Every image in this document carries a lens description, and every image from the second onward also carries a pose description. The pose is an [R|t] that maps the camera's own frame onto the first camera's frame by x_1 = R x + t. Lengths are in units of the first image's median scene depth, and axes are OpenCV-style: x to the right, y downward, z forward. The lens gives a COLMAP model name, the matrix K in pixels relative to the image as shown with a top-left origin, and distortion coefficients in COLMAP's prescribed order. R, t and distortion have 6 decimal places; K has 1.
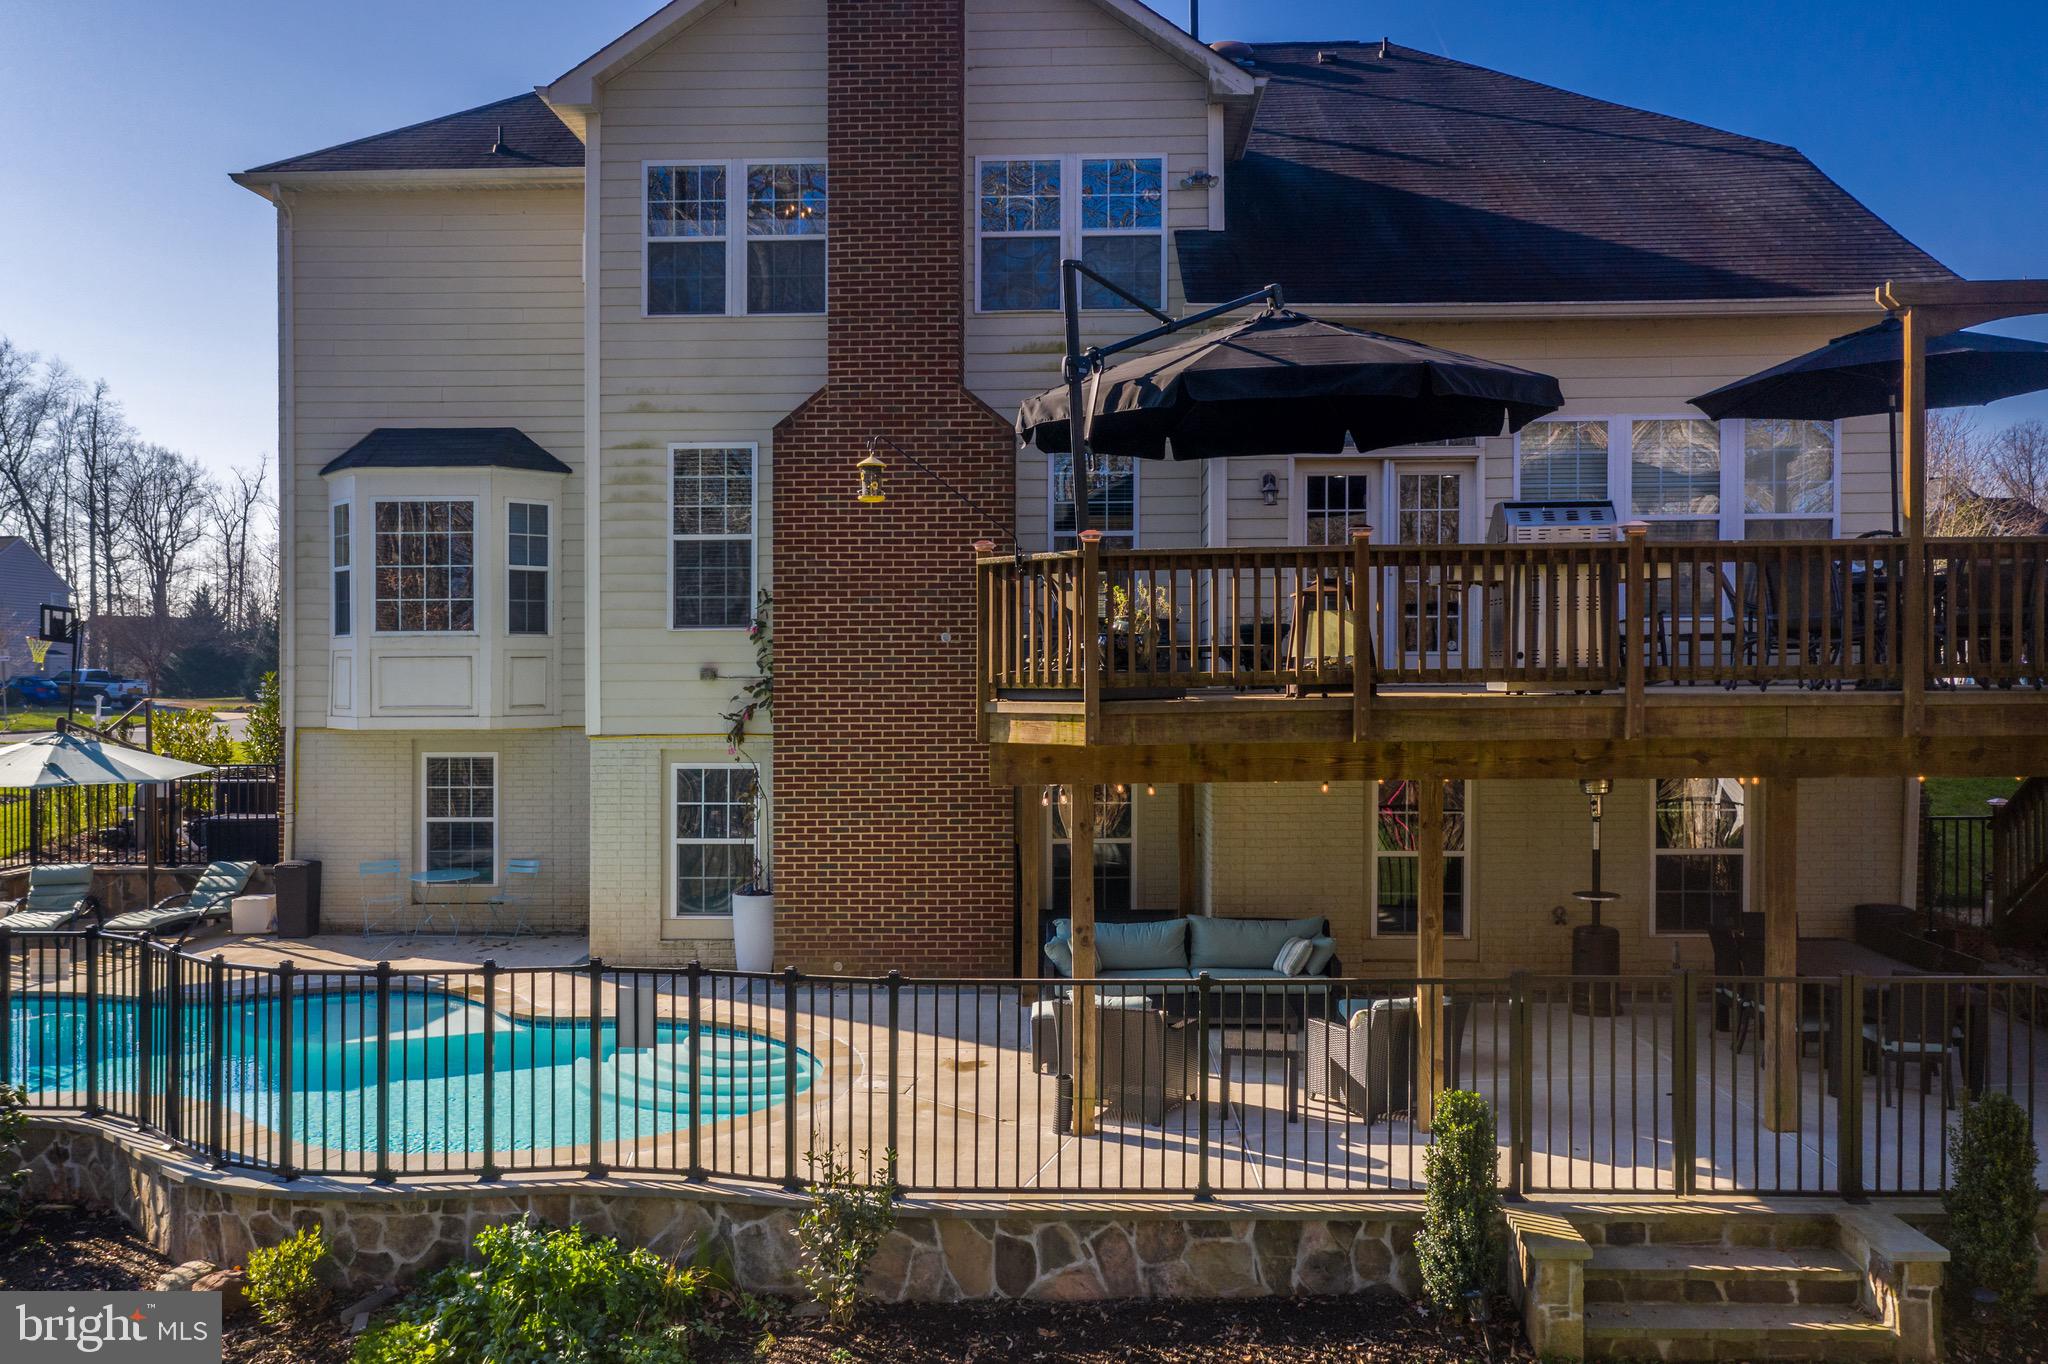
lens RADIAL K [[1647.6, 0, 1013.5], [0, 1647.6, 673.6], [0, 0, 1]] dist [0.006411, 0.017826]
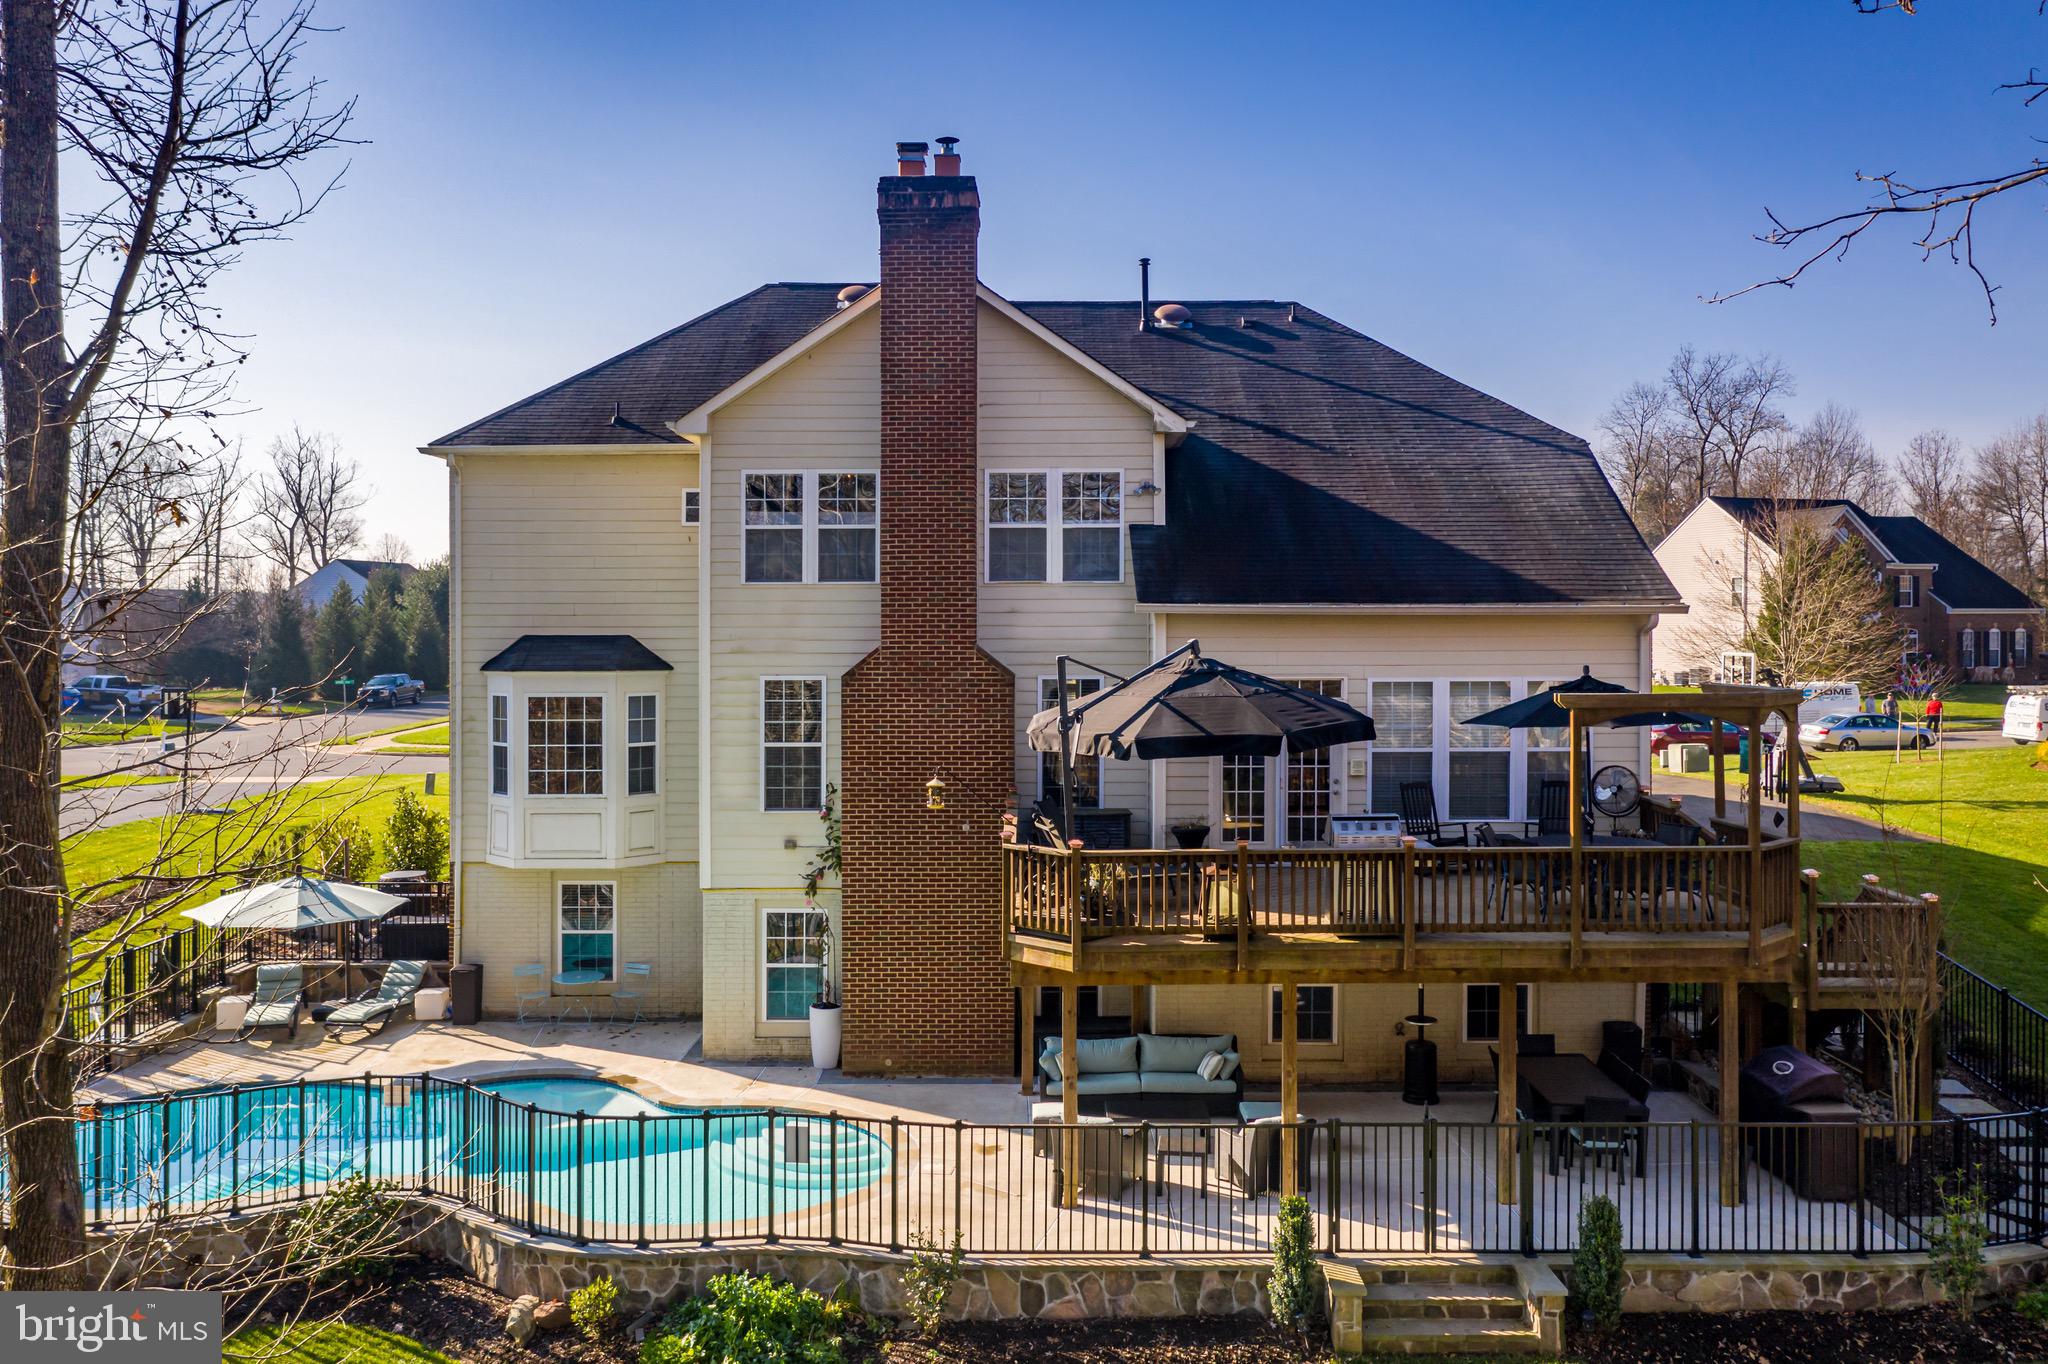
lens RADIAL K [[1679.9, 0, 999.1], [0, 1679.9, 615.1], [0, 0, 1]] dist [-0.007170, 0.038763]
pose [[0.999858, -0.000703, 0.016835, -0.036855], [0.000709, 1.000000, -0.000368, -0.201509], [-0.016835, 0.000380, 0.999858, -0.424864]]
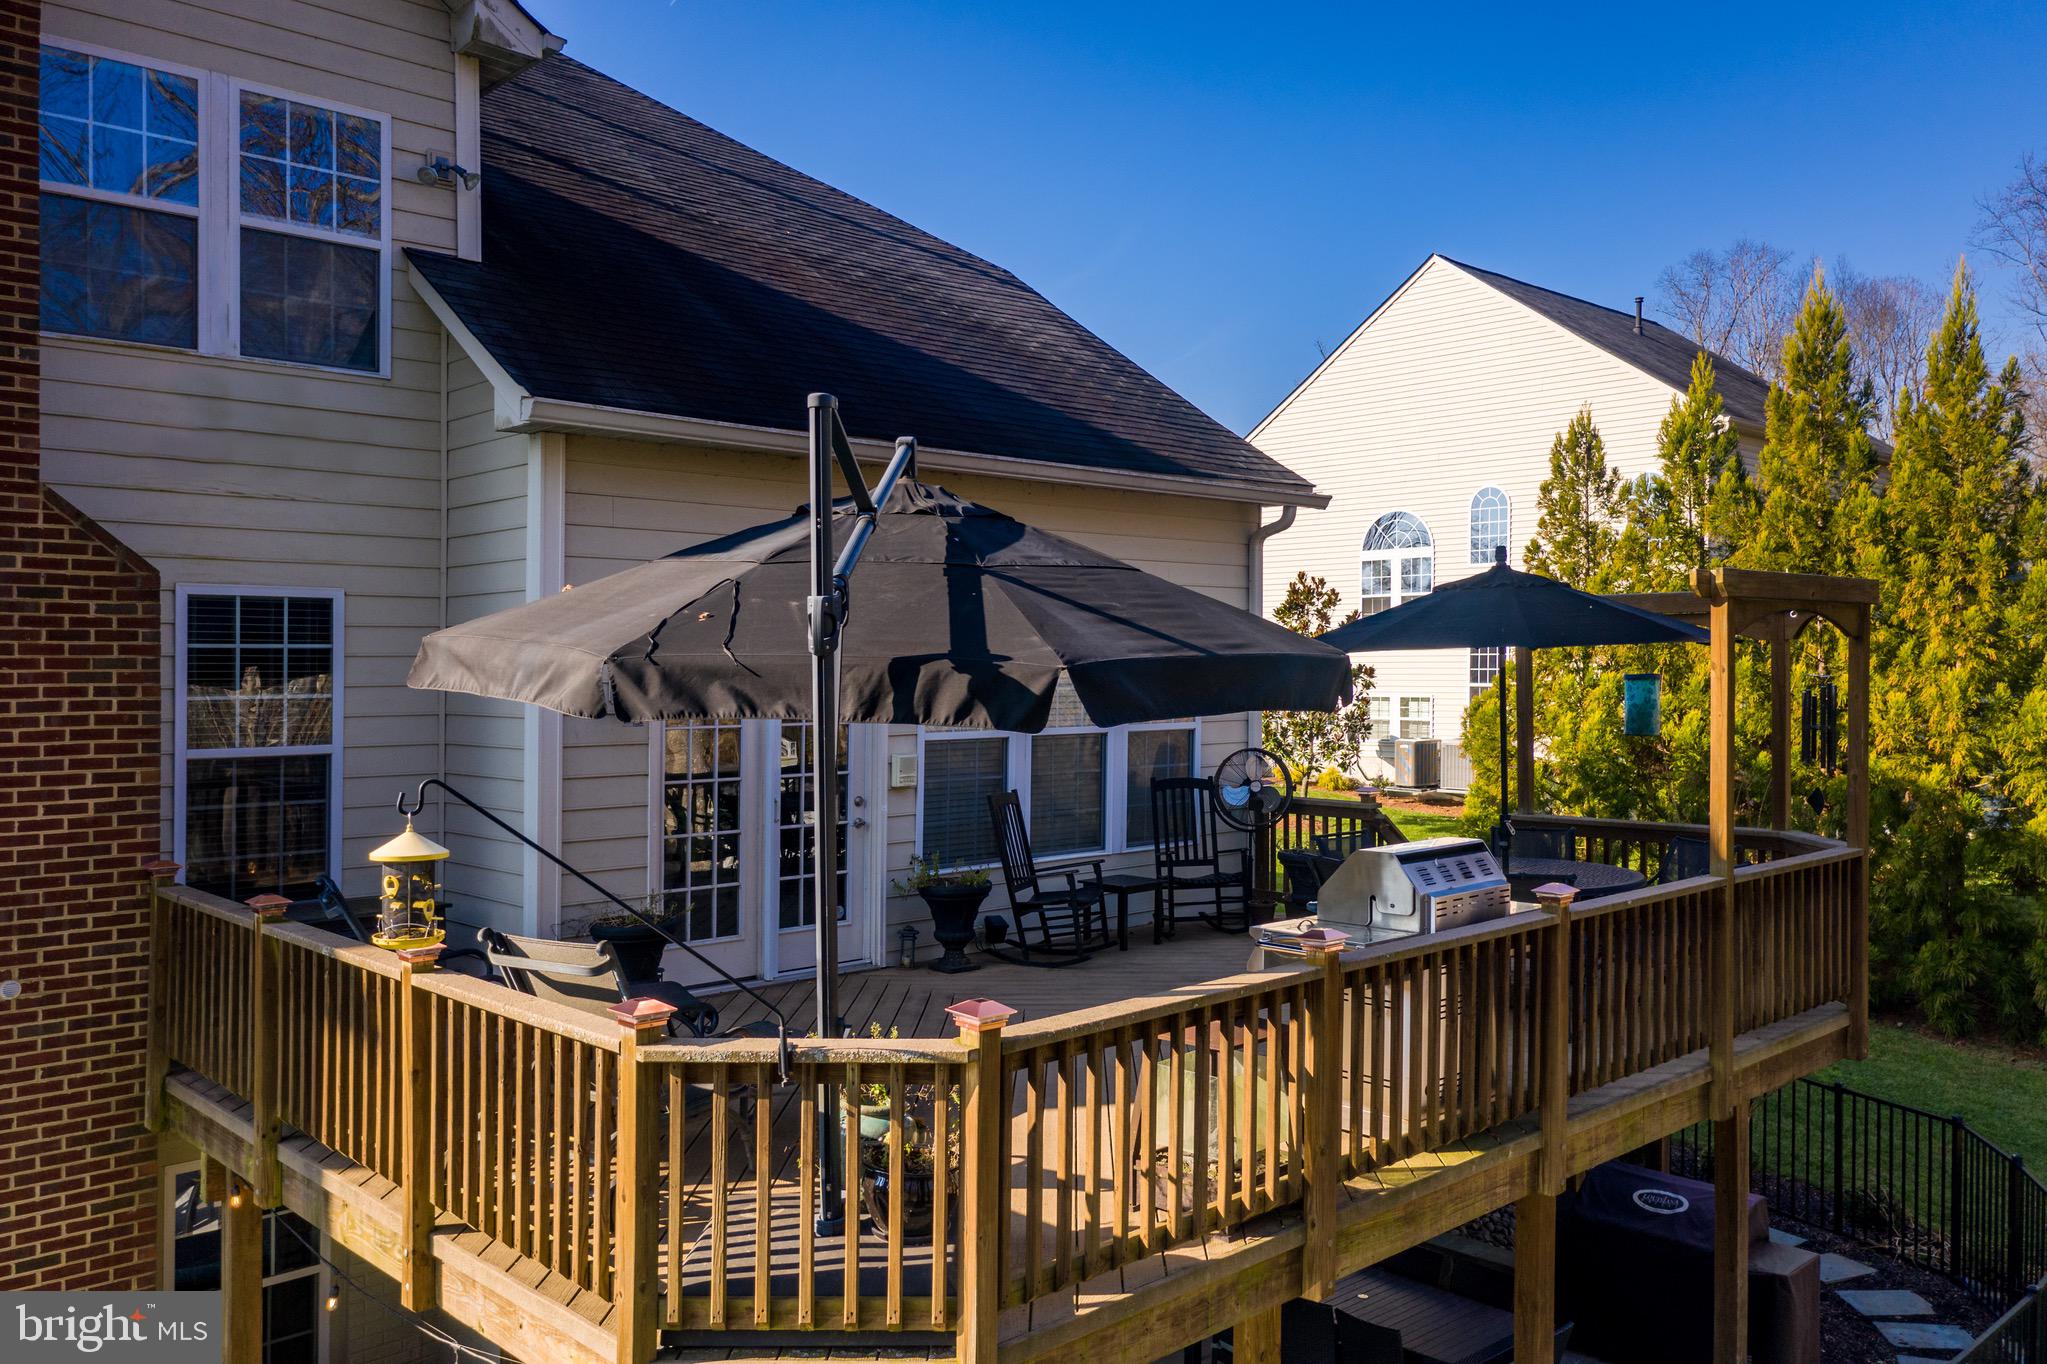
lens RADIAL K [[1646.7, 0, 1013.0], [0, 1646.7, 673.6], [0, 0, 1]] dist [0.006411, 0.017826]
pose [[0.700777, -0.000119, 0.713381, -0.185258], [-0.002808, 0.999992, 0.002925, -0.119889], [-0.713375, -0.004053, 0.700770, 0.433945]]
